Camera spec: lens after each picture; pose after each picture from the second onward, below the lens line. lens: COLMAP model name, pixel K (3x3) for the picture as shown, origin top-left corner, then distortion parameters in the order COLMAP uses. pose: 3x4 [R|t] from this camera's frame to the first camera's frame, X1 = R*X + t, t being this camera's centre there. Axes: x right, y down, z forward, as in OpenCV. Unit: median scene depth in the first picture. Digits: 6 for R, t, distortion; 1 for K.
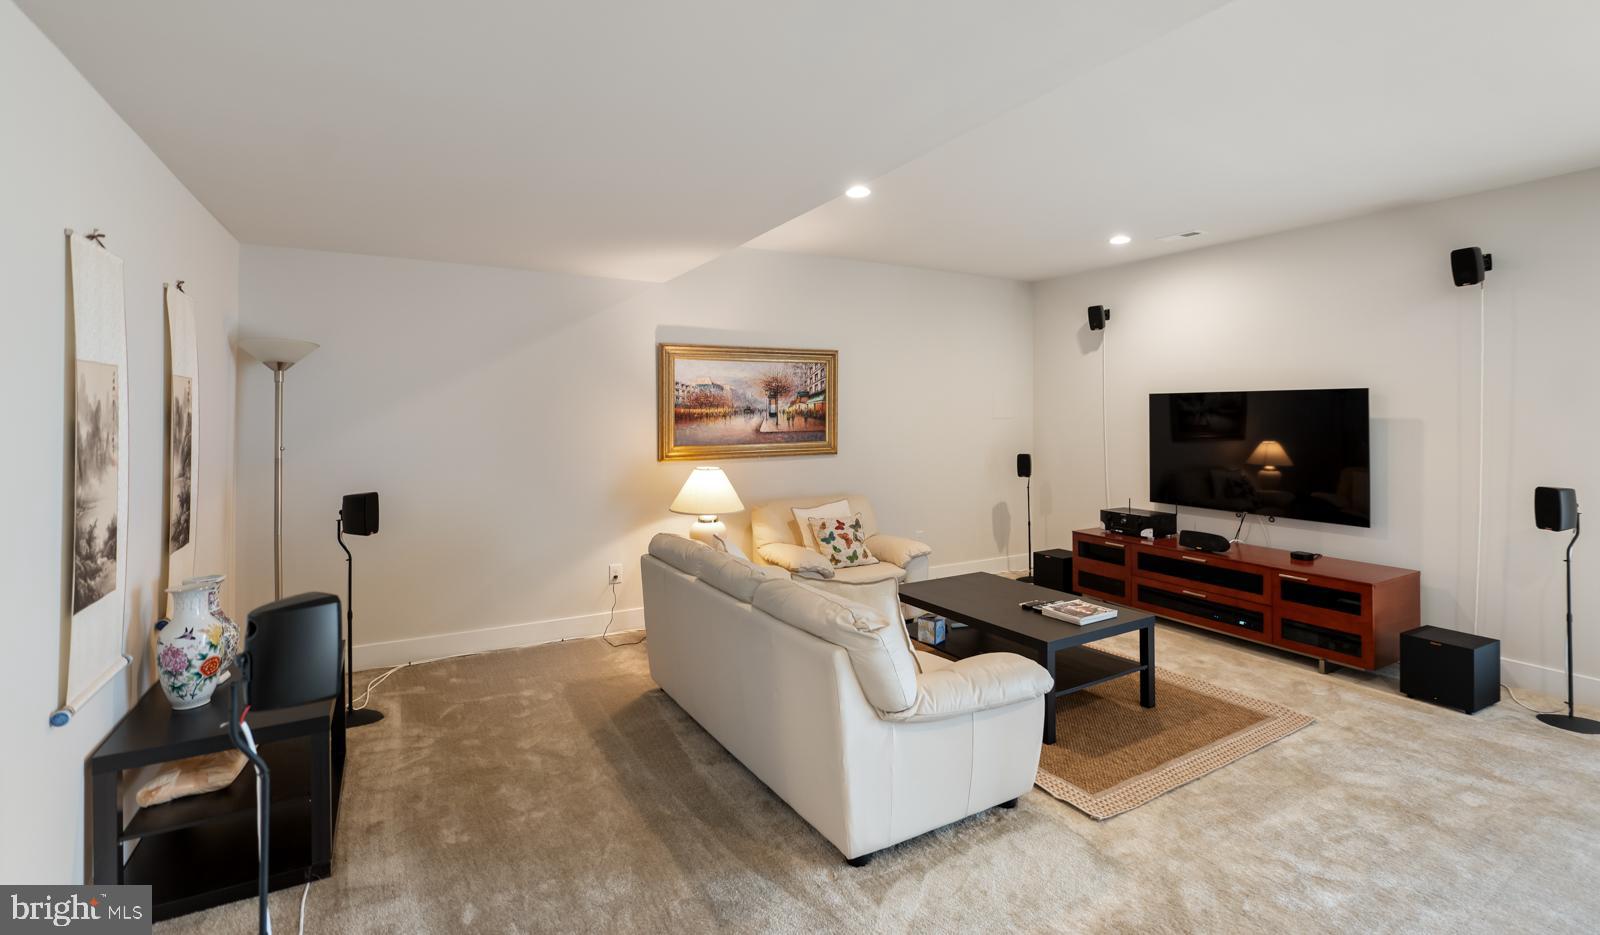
lens RADIAL K [[725.9, 0, 820.5], [0, 725.9, 410.0], [0, 0, 1]] dist [-0.005328, -0.000555]
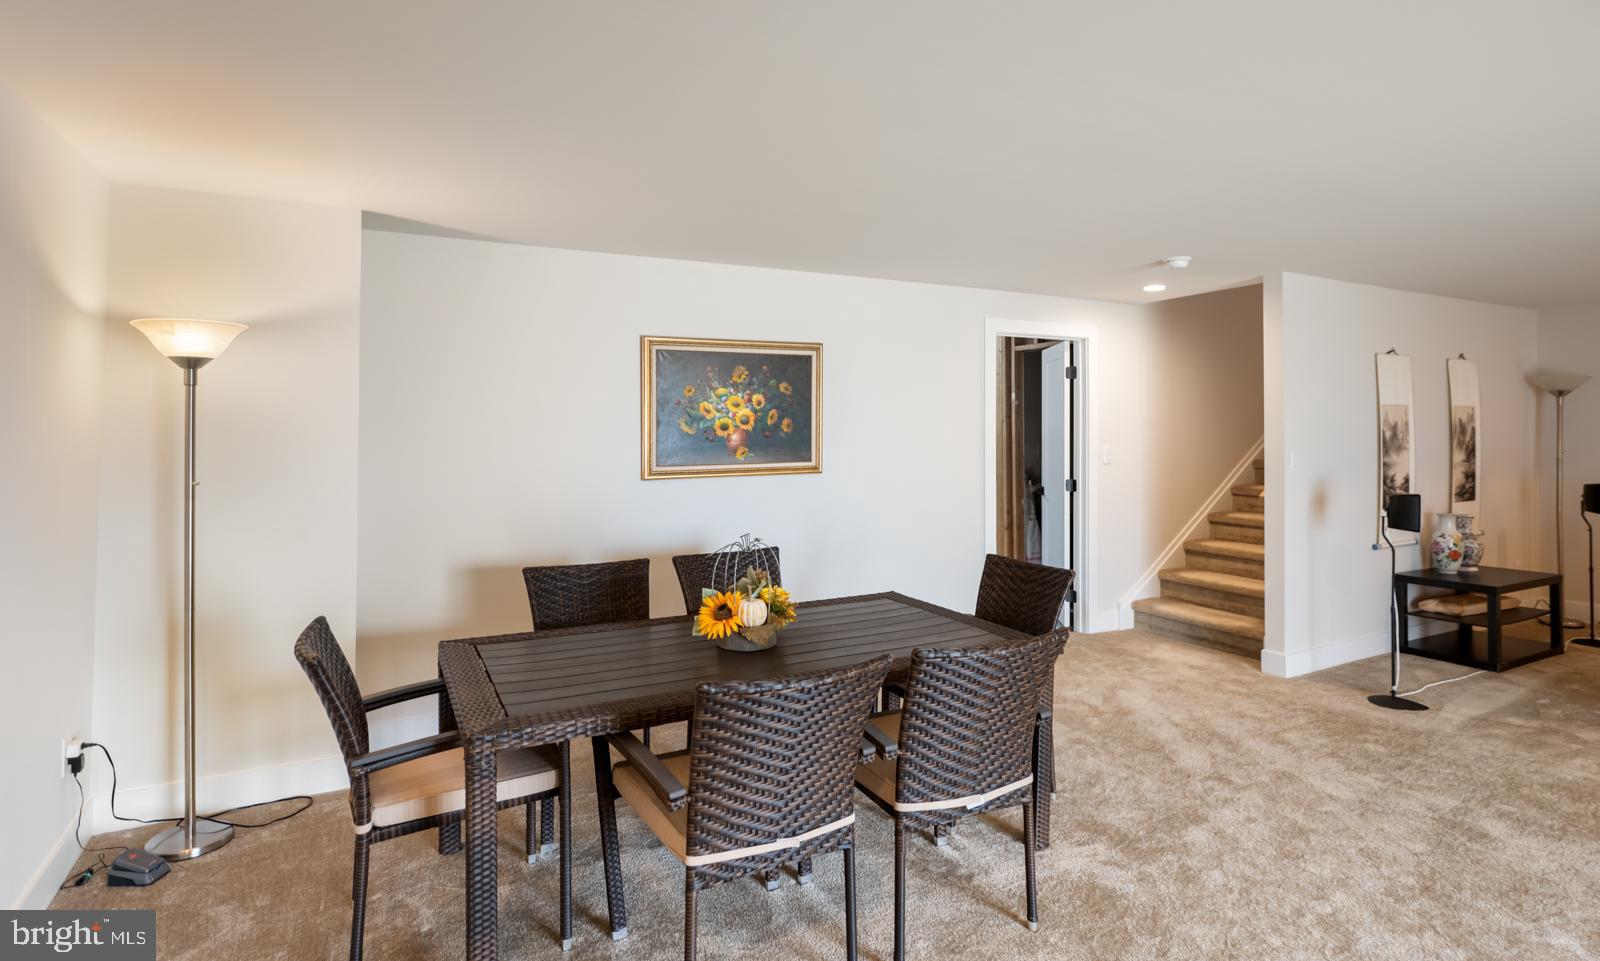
lens RADIAL K [[839.2, 0, 823.2], [0, 839.2, 417.3], [0, 0, 1]] dist [0.005716, 0.001306]
pose [[-0.007794, -0.013836, -0.999874, 0.666405], [0.007227, 0.999877, -0.013893, -0.000743], [0.999944, -0.007334, -0.007693, -0.317622]]
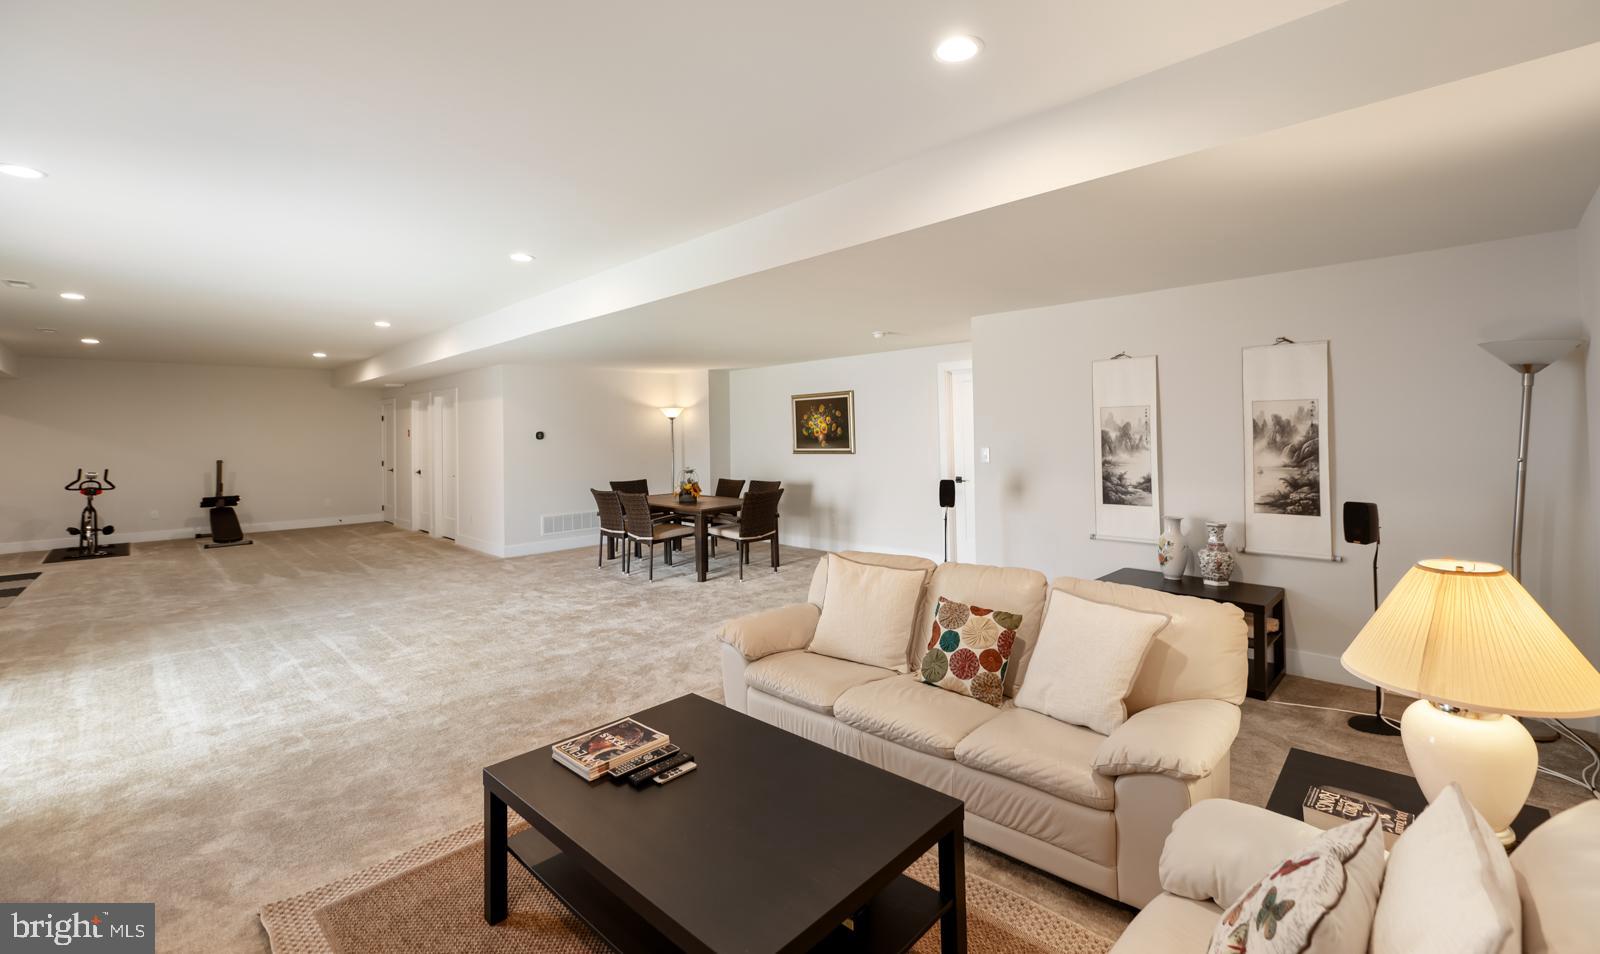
lens RADIAL K [[652.2, 0, 791.5], [0, 652.2, 424.3], [0, 0, 1]] dist [-0.004897, -0.000656]
pose [[-0.963175, 0.011919, -0.268611, 0.254417], [0.017531, 0.999675, -0.018503, 0.005895], [0.268303, -0.022530, -0.963071, 1.094419]]
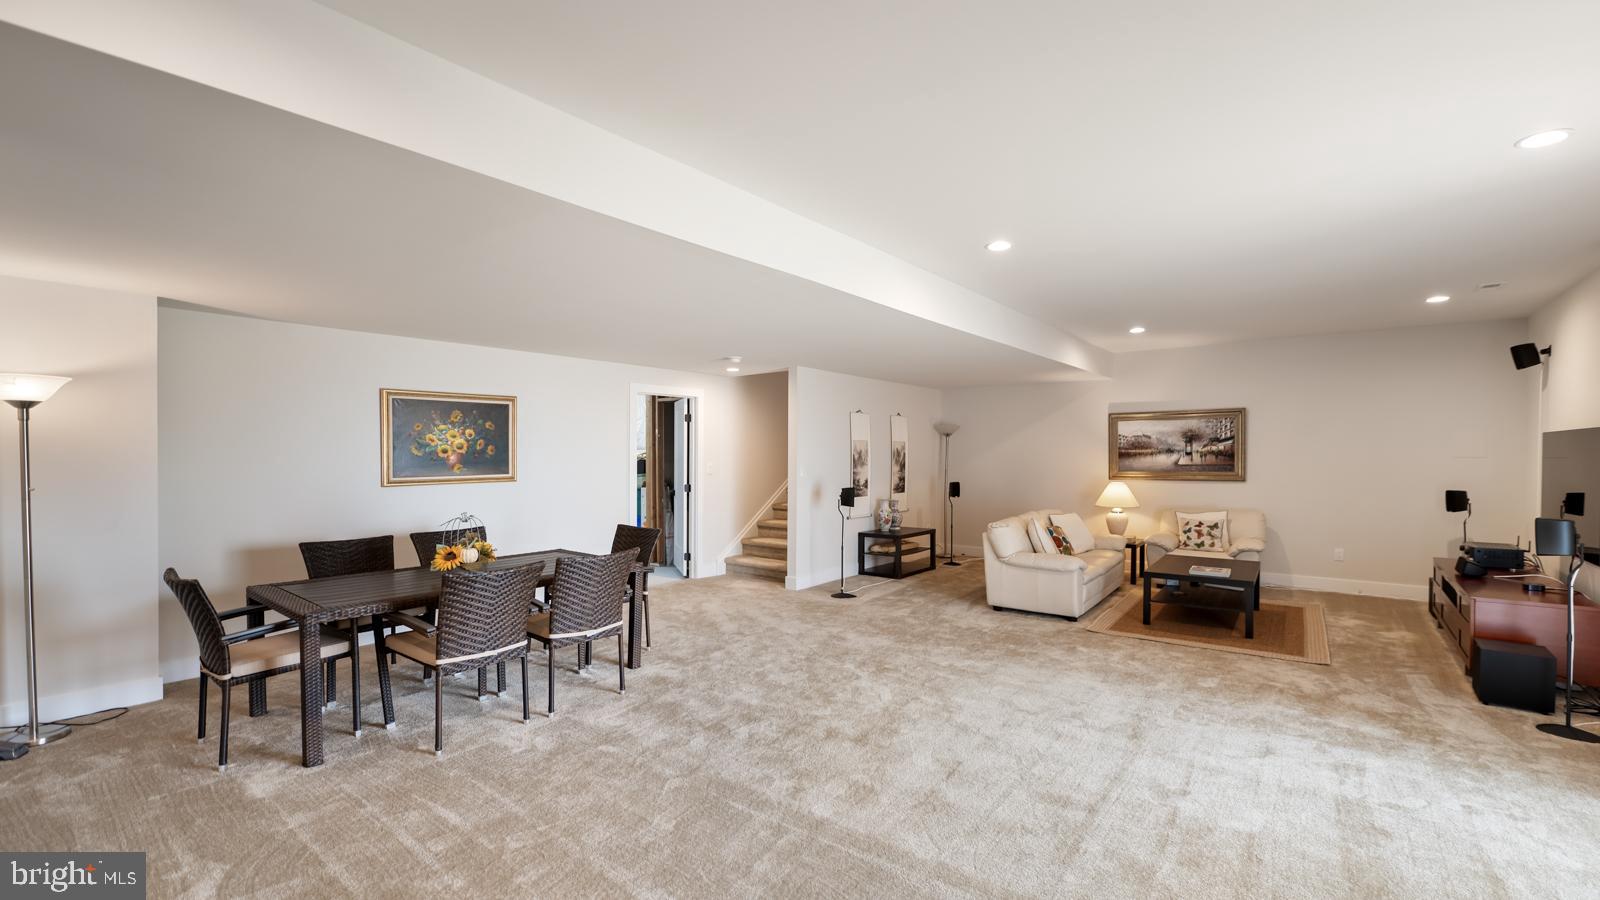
lens RADIAL K [[677.6, 0, 817.6], [0, 677.6, 464.0], [0, 0, 1]] dist [-0.001476, -0.000841]
pose [[0.384691, 0.015406, -0.922917, 0.999720], [0.003753, 0.999826, 0.018255, -0.000380], [0.923038, -0.010486, 0.384566, -0.296485]]
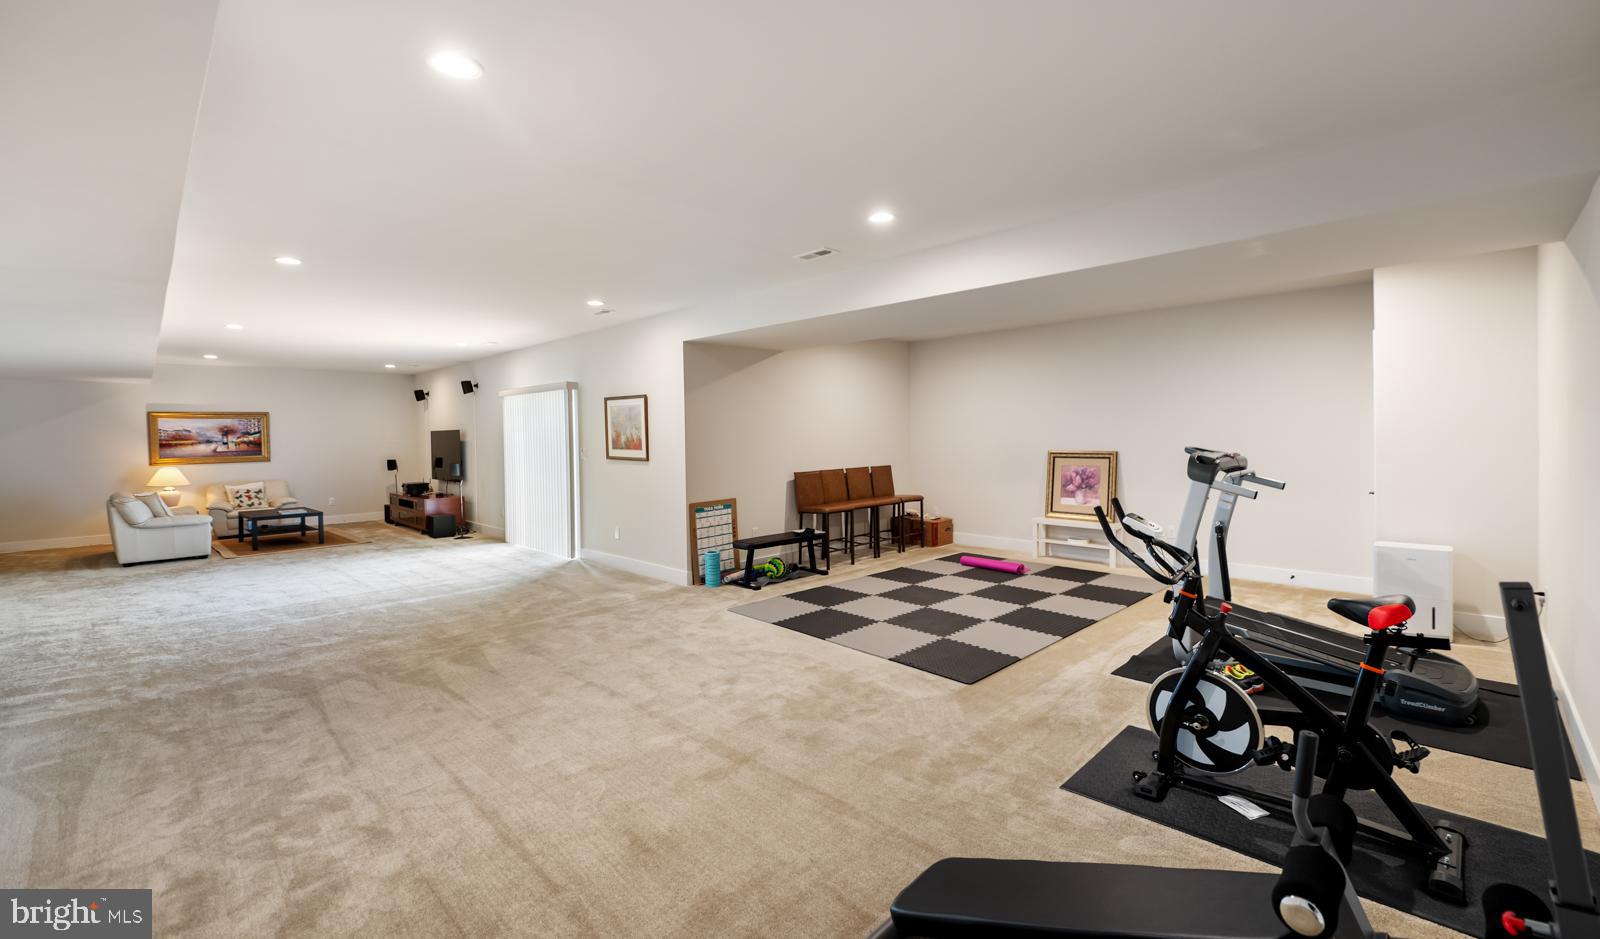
lens RADIAL K [[652.2, 0, 802.0], [0, 652.2, 444.7], [0, 0, 1]] dist [-0.004897, -0.000656]
pose [[0.961684, -0.018414, 0.273541, 1.087513], [0.014222, 0.999749, 0.017302, 0.001788], [-0.273791, -0.012749, 0.961705, -1.359633]]
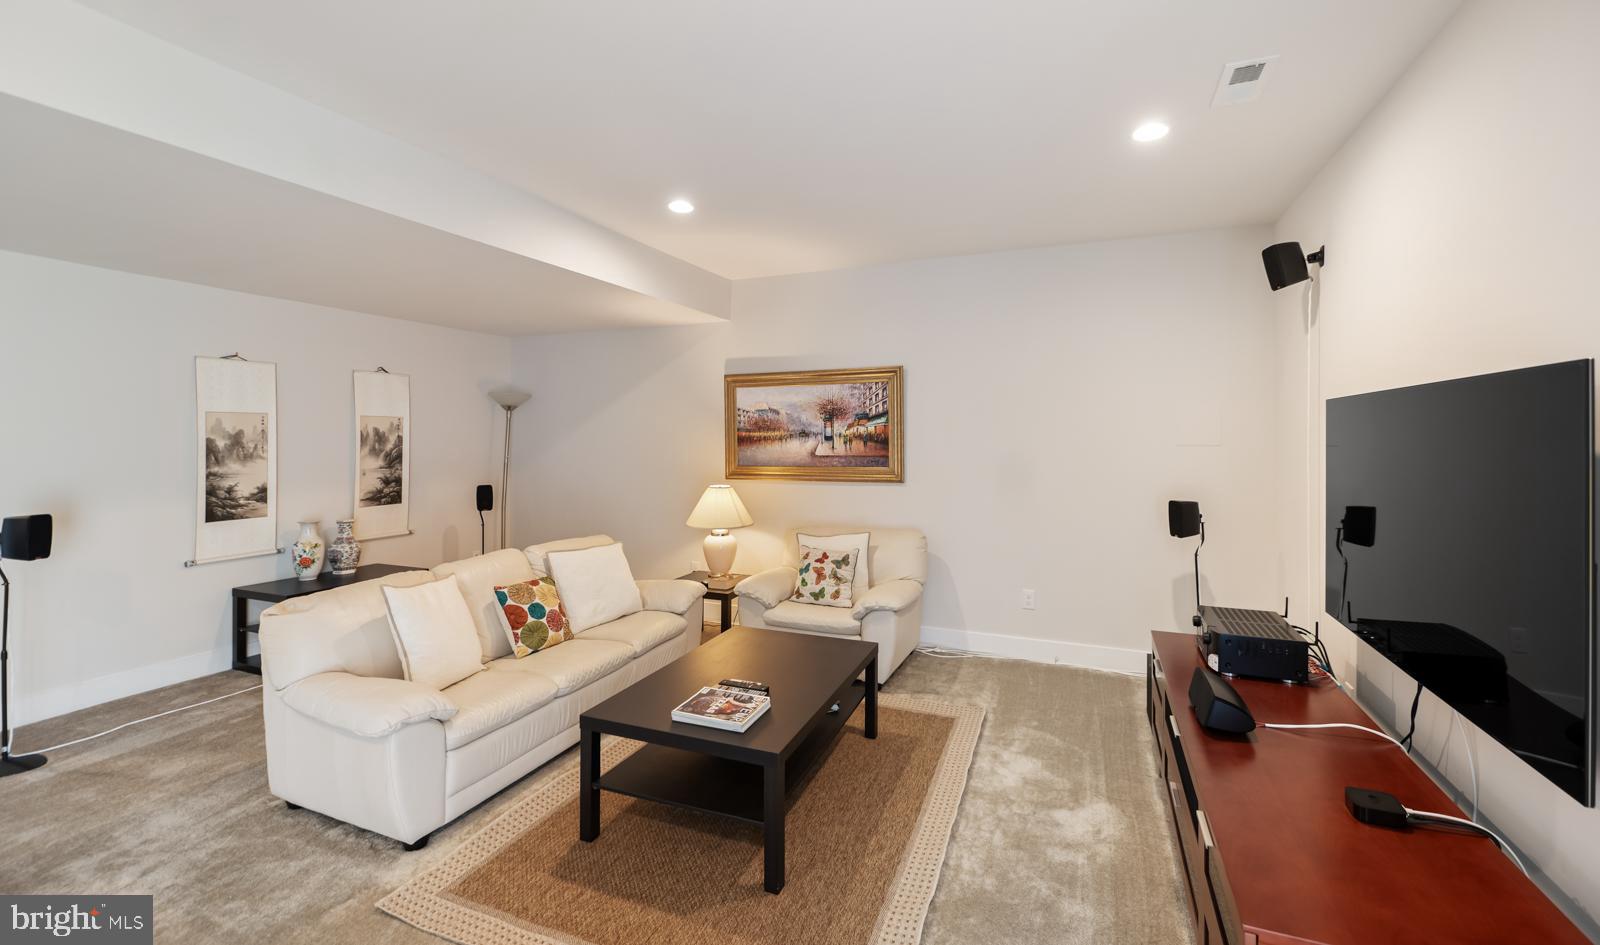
lens RADIAL K [[652.2, 0, 812.2], [0, 652.2, 435.3], [0, 0, 1]] dist [-0.004897, -0.000656]
pose [[0.602547, -0.000055, -0.798084, 0.648168], [0.001041, 0.999999, 0.000717, 0.002267], [0.798083, -0.001263, 0.602546, 0.467978]]
